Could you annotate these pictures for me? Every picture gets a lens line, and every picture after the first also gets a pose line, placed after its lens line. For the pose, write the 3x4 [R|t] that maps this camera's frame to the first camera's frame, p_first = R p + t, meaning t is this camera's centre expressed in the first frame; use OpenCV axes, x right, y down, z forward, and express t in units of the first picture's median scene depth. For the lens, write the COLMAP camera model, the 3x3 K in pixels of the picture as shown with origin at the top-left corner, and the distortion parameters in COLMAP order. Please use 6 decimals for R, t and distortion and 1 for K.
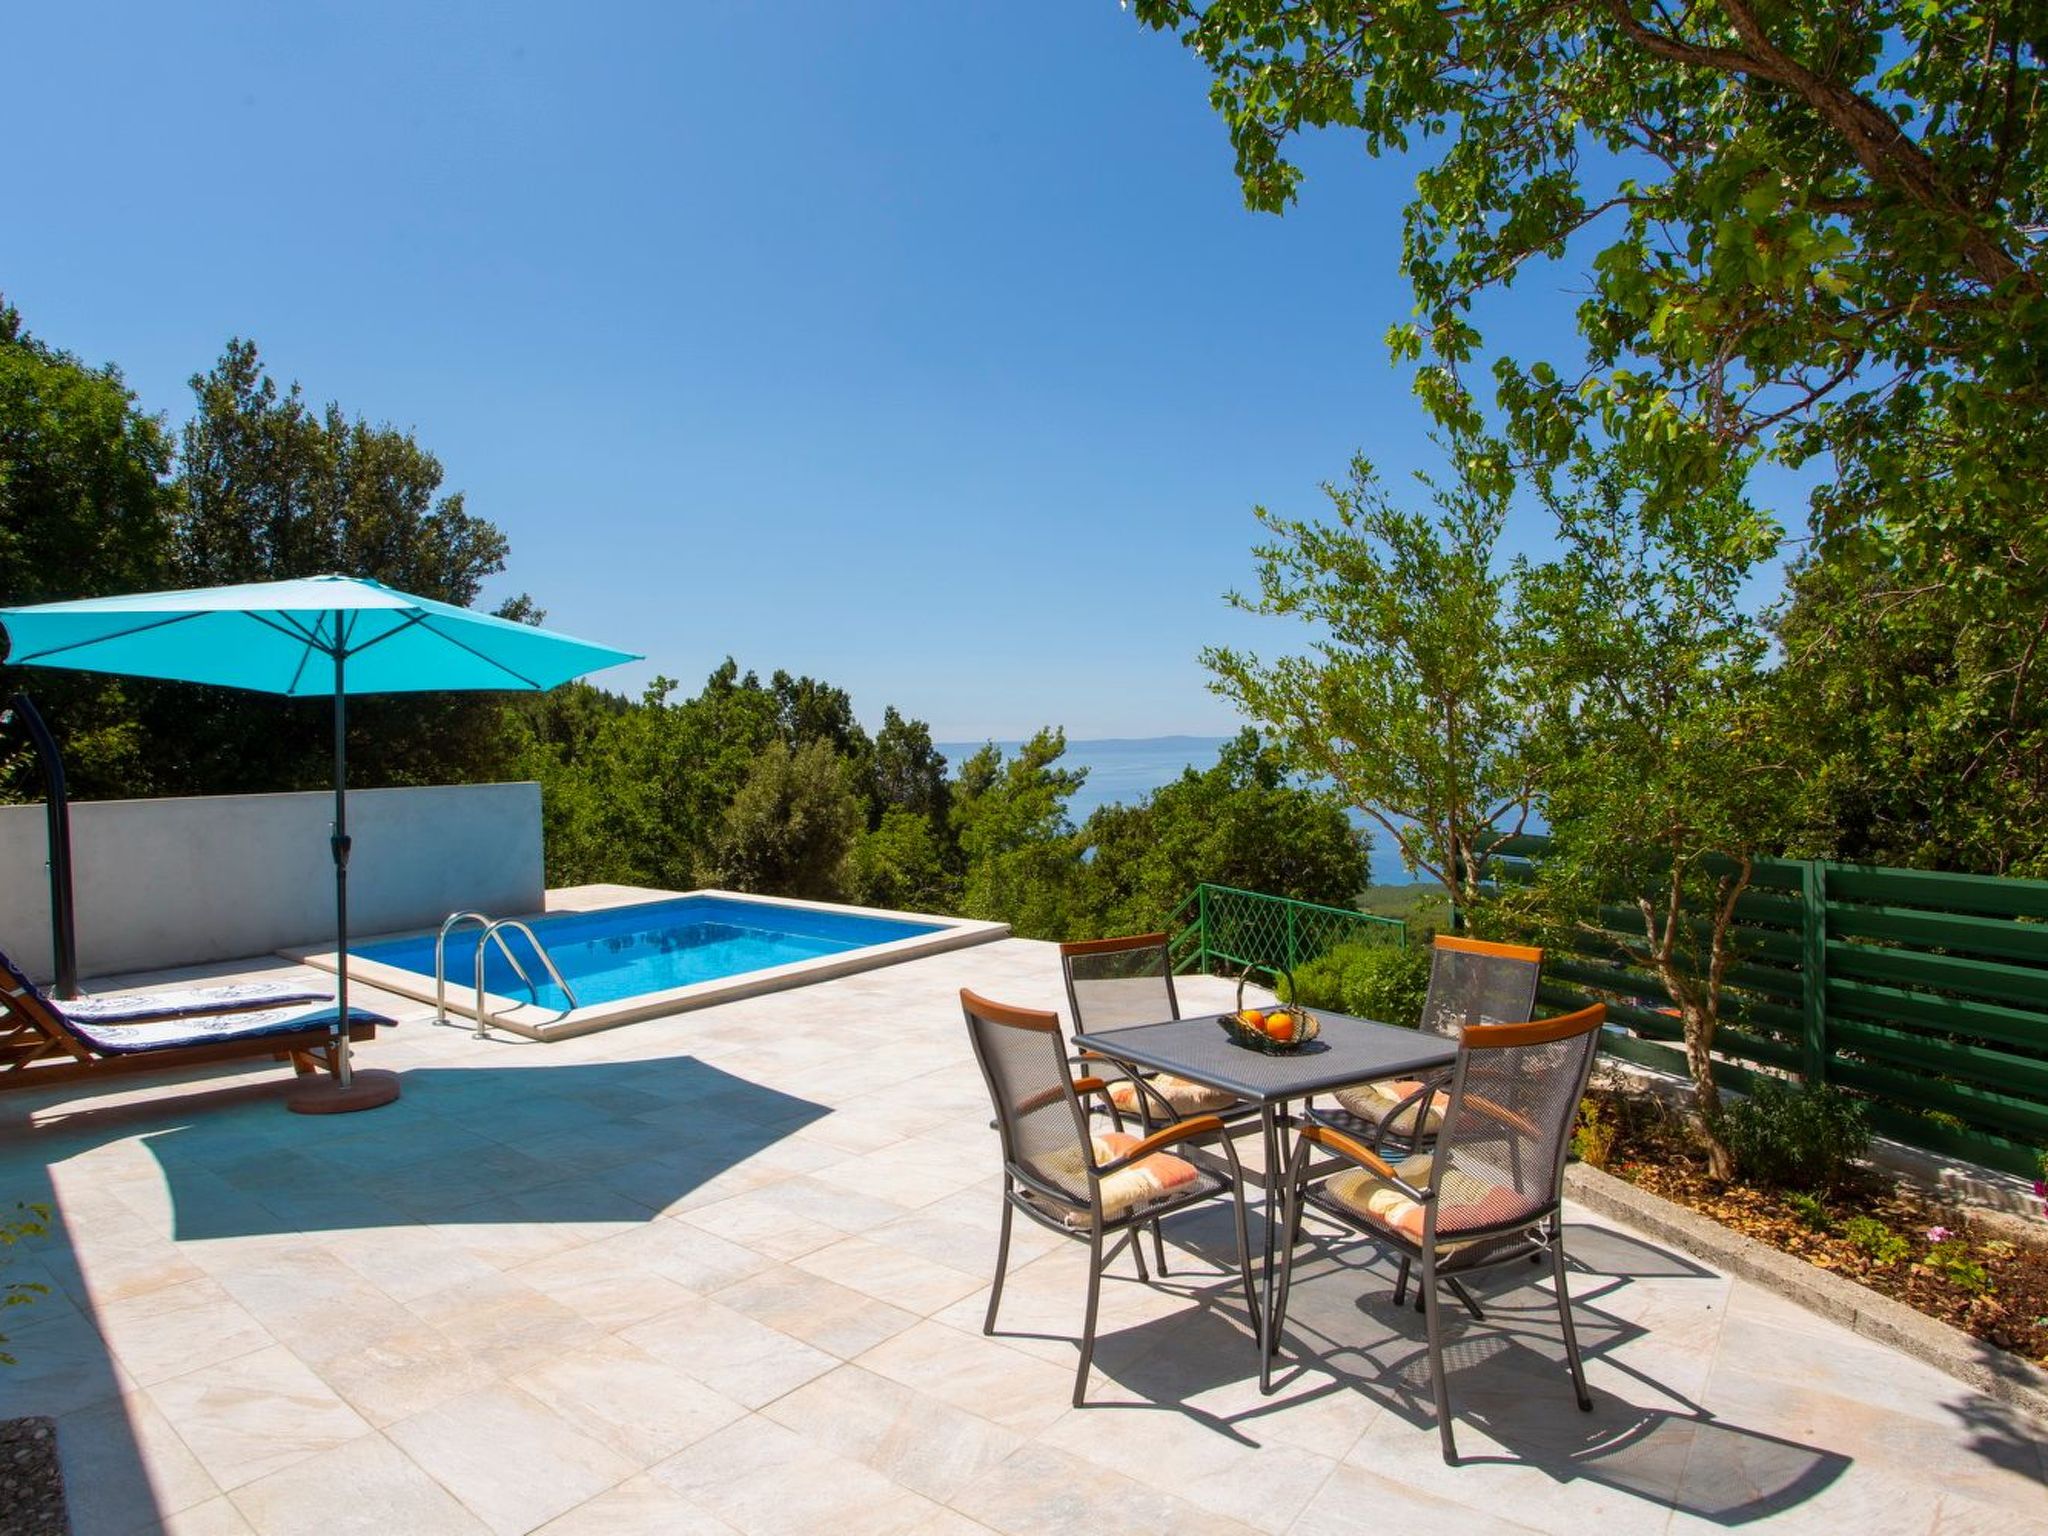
lens RADIAL K [[1124.8, 0, 1027.6], [0, 1124.8, 762.9], [0, 0, 1]] dist [-0.068187, 0.029304]
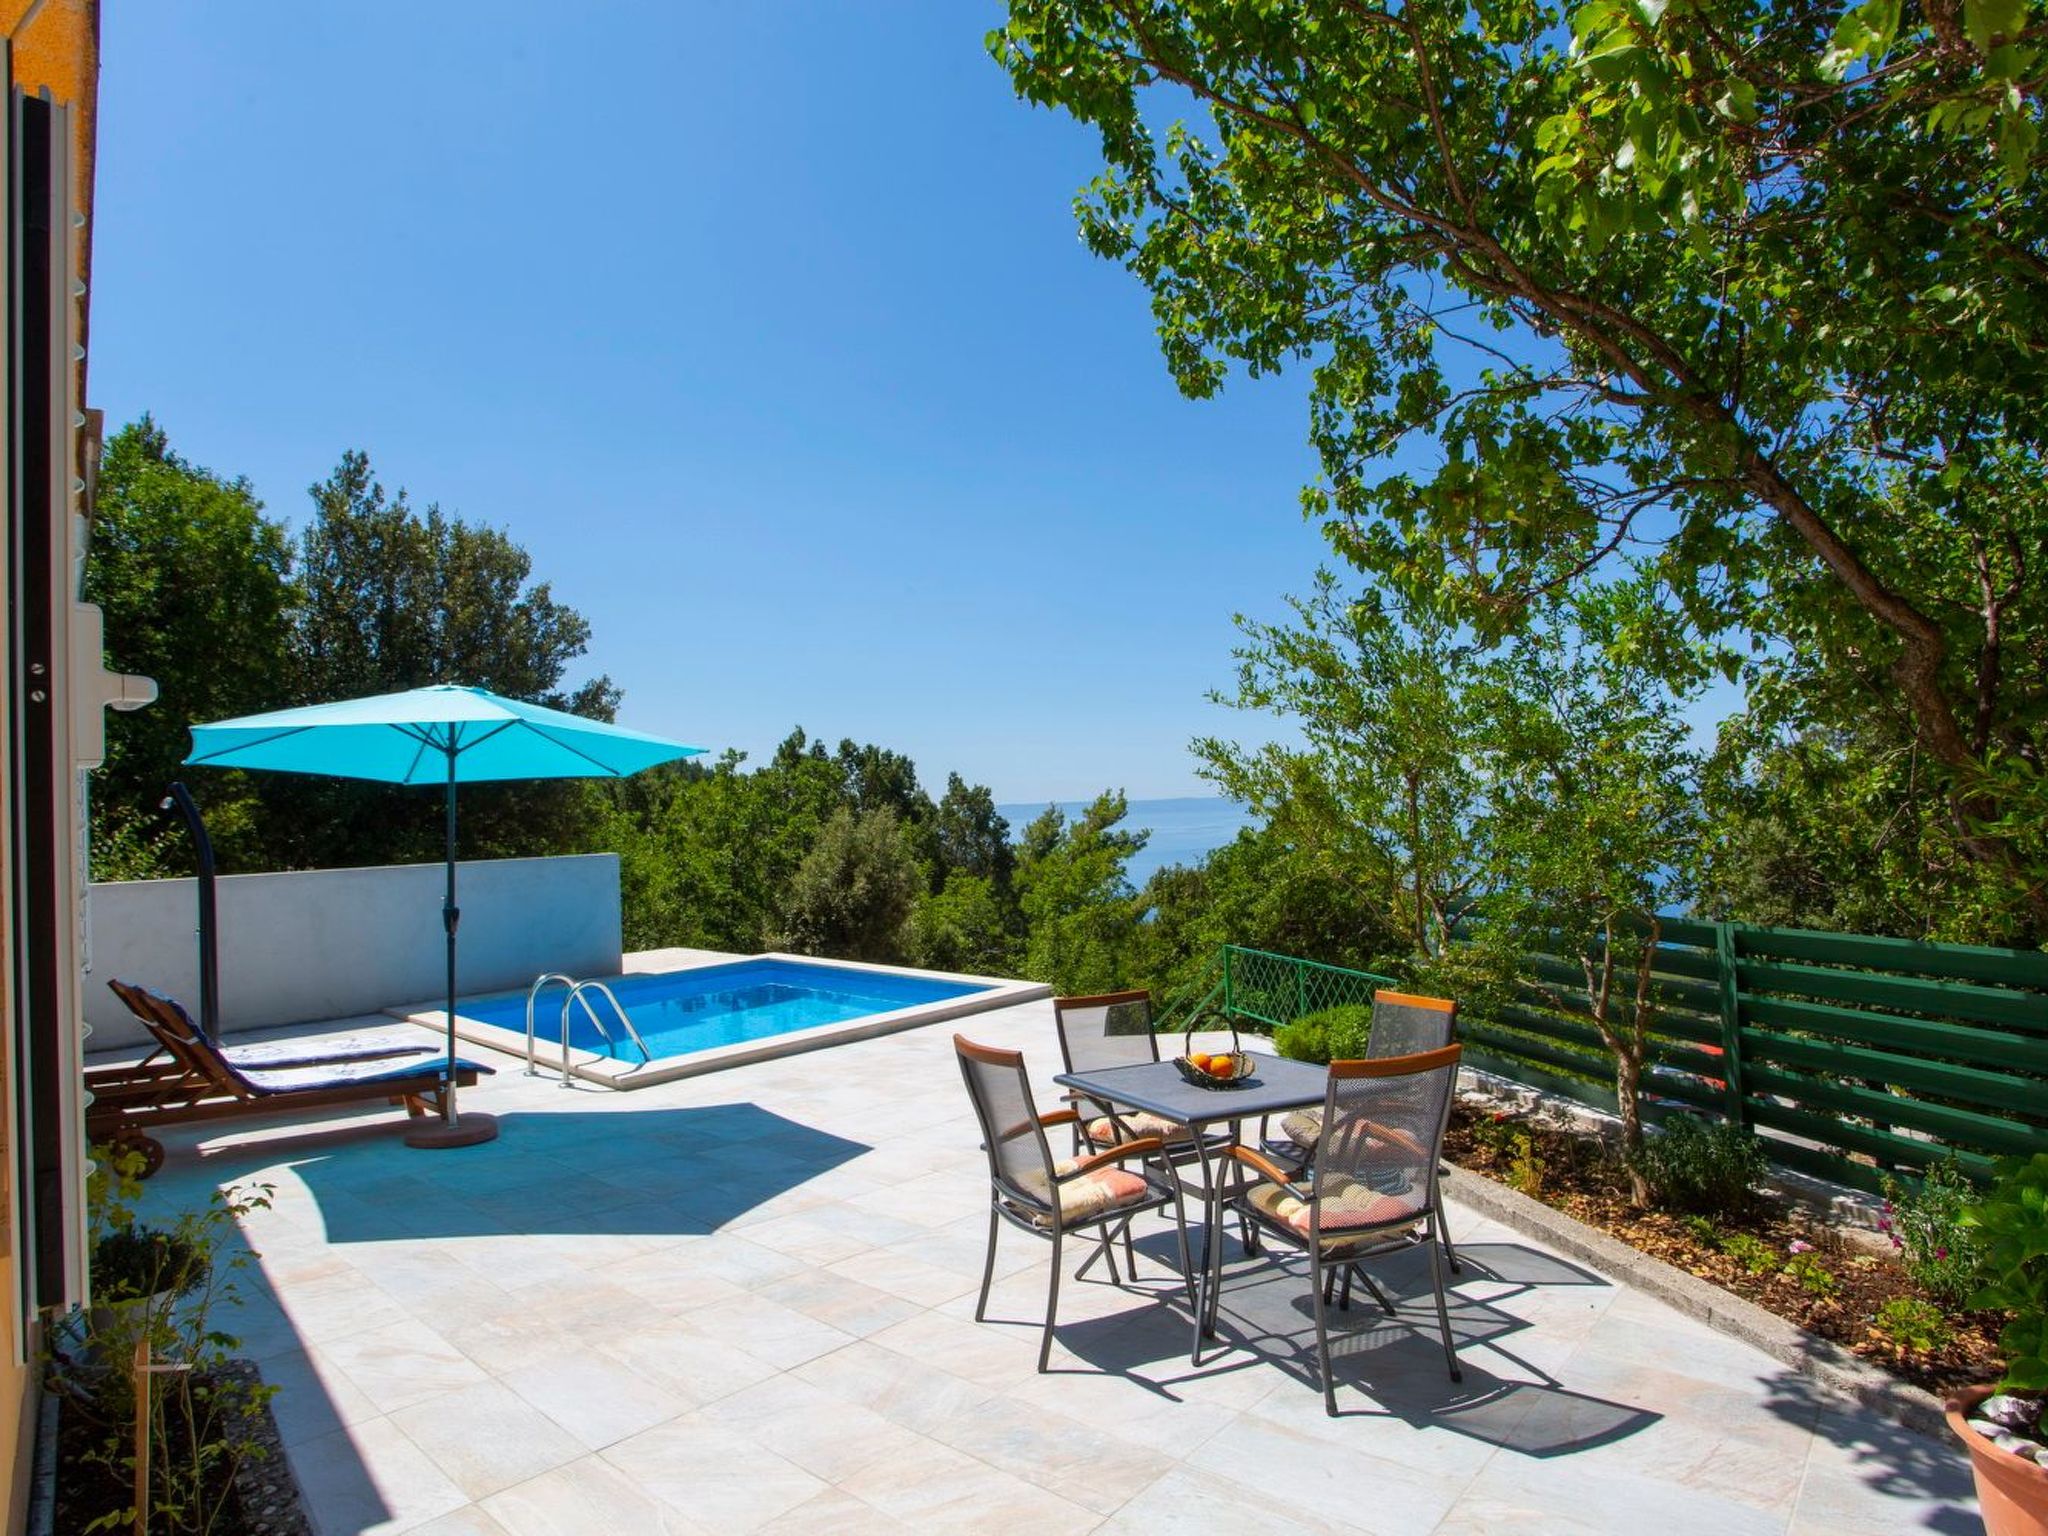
lens RADIAL K [[1095.9, 0, 1023.0], [0, 1095.9, 768.2], [0, 0, 1]] dist [-0.074482, 0.032625]
pose [[0.998323, -0.014293, -0.056091, 0.052656], [0.011271, 0.998487, -0.053829, -0.015417], [0.056775, 0.053106, 0.996974, -0.124930]]
